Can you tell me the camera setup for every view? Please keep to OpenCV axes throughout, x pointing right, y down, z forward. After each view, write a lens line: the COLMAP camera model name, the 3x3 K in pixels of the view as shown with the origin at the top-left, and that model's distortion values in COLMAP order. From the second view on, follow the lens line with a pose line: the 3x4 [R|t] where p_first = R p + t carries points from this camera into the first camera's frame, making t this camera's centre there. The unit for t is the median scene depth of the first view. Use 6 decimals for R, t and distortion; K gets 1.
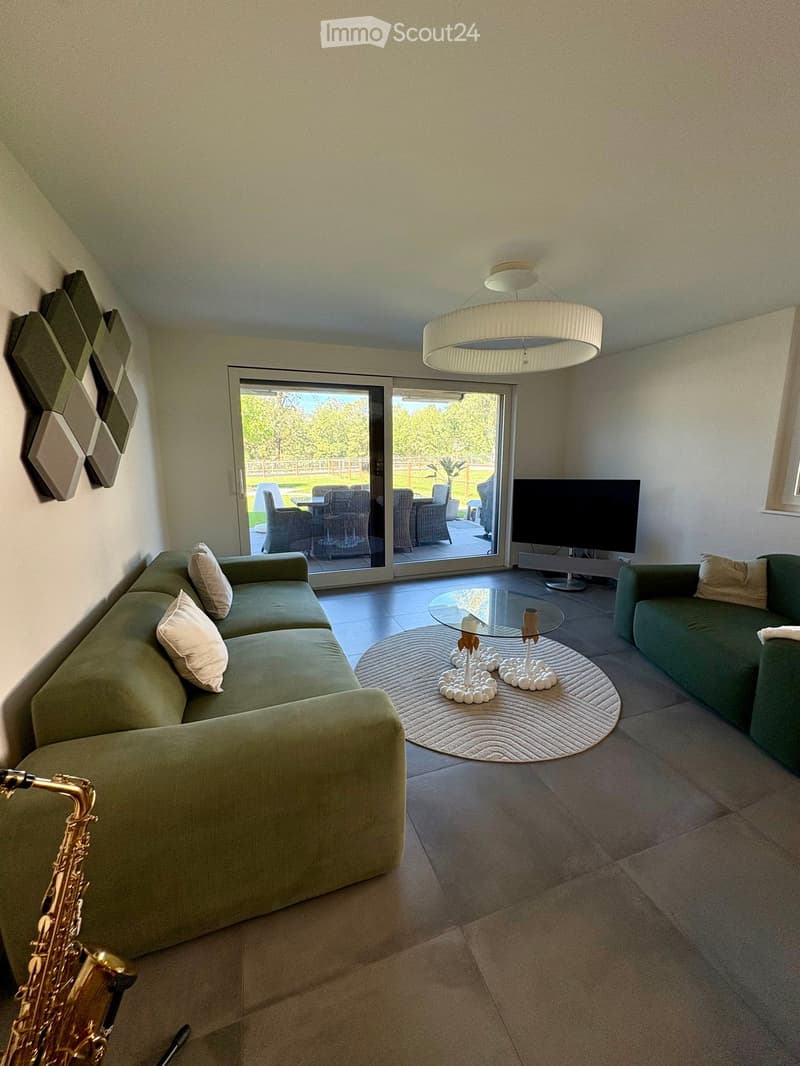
lens RADIAL K [[423.1, 0, 401.0], [0, 423.1, 533.3], [0, 0, 1]] dist [0.000743, -0.000136]
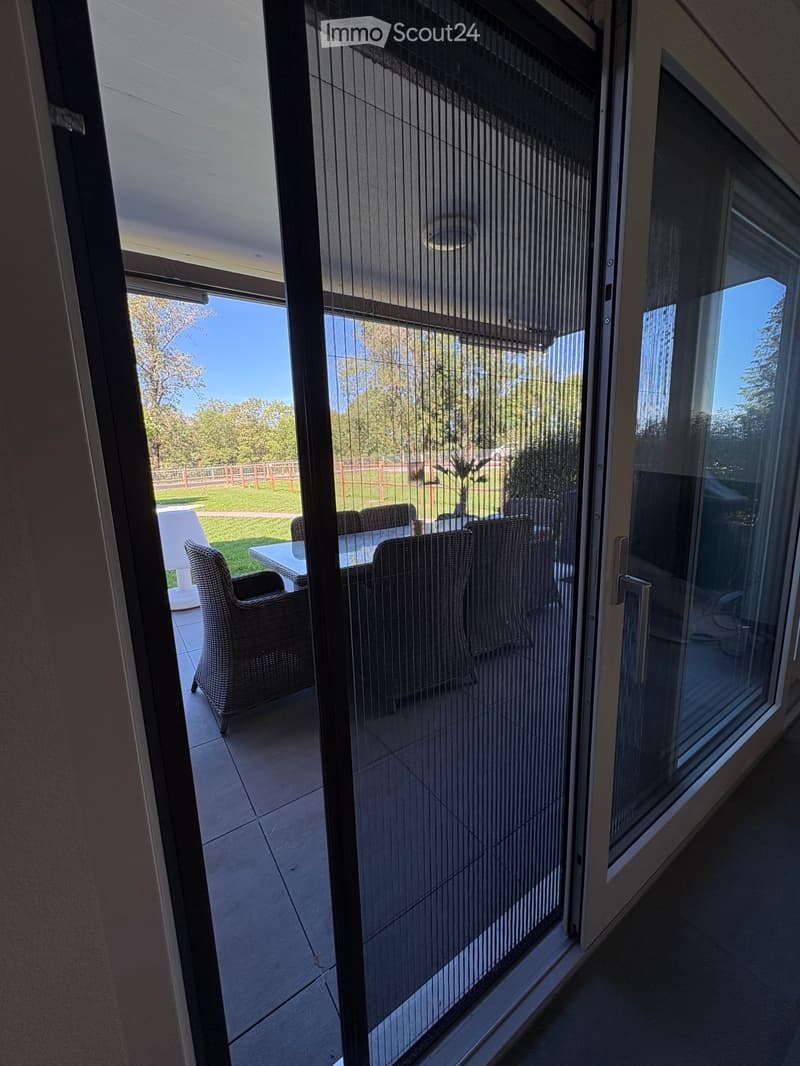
lens RADIAL K [[423.1, 0, 401.0], [0, 423.1, 533.3], [0, 0, 1]] dist [0.000743, -0.000136]
pose [[0.969436, -0.074605, 0.233725, -0.164080], [0.075859, 0.997112, 0.003630, -0.068339], [-0.233320, 0.014211, 0.972296, 0.387723]]
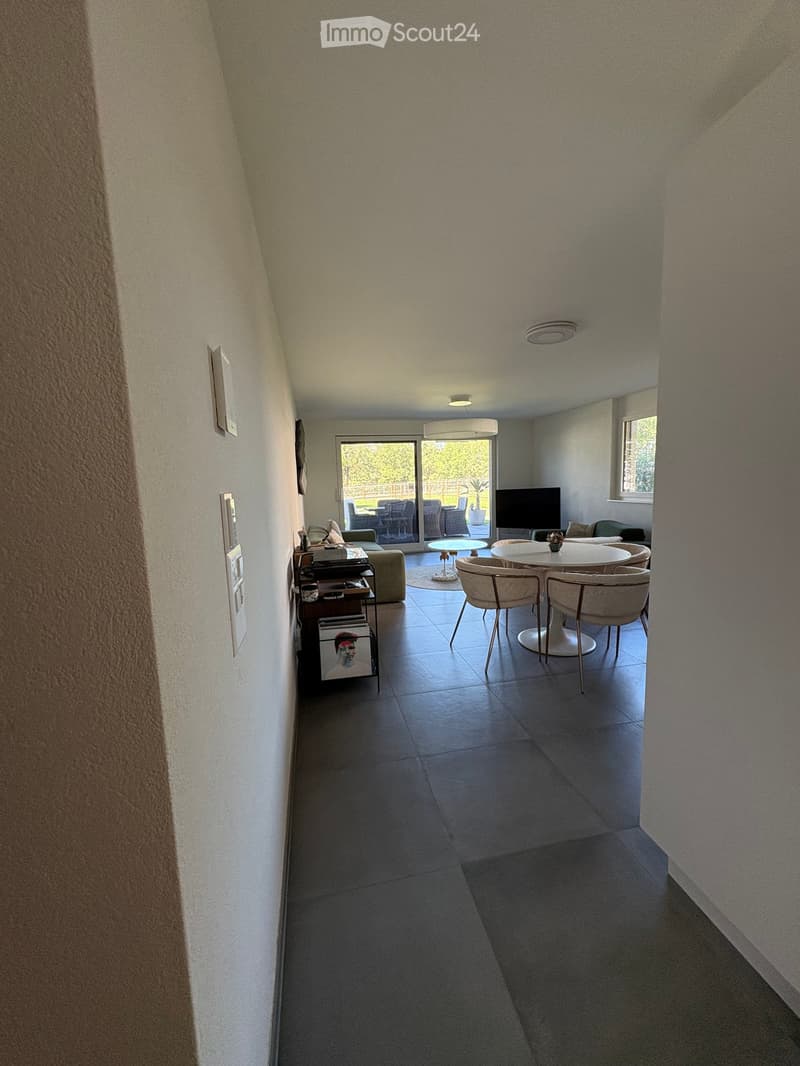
lens RADIAL K [[423.1, 0, 401.0], [0, 423.1, 533.3], [0, 0, 1]] dist [0.000743, -0.000136]
pose [[0.988774, -0.013784, -0.148783, 0.102103], [0.005483, 0.998413, -0.056057, 0.096415], [0.149319, 0.054612, 0.987280, -0.499558]]
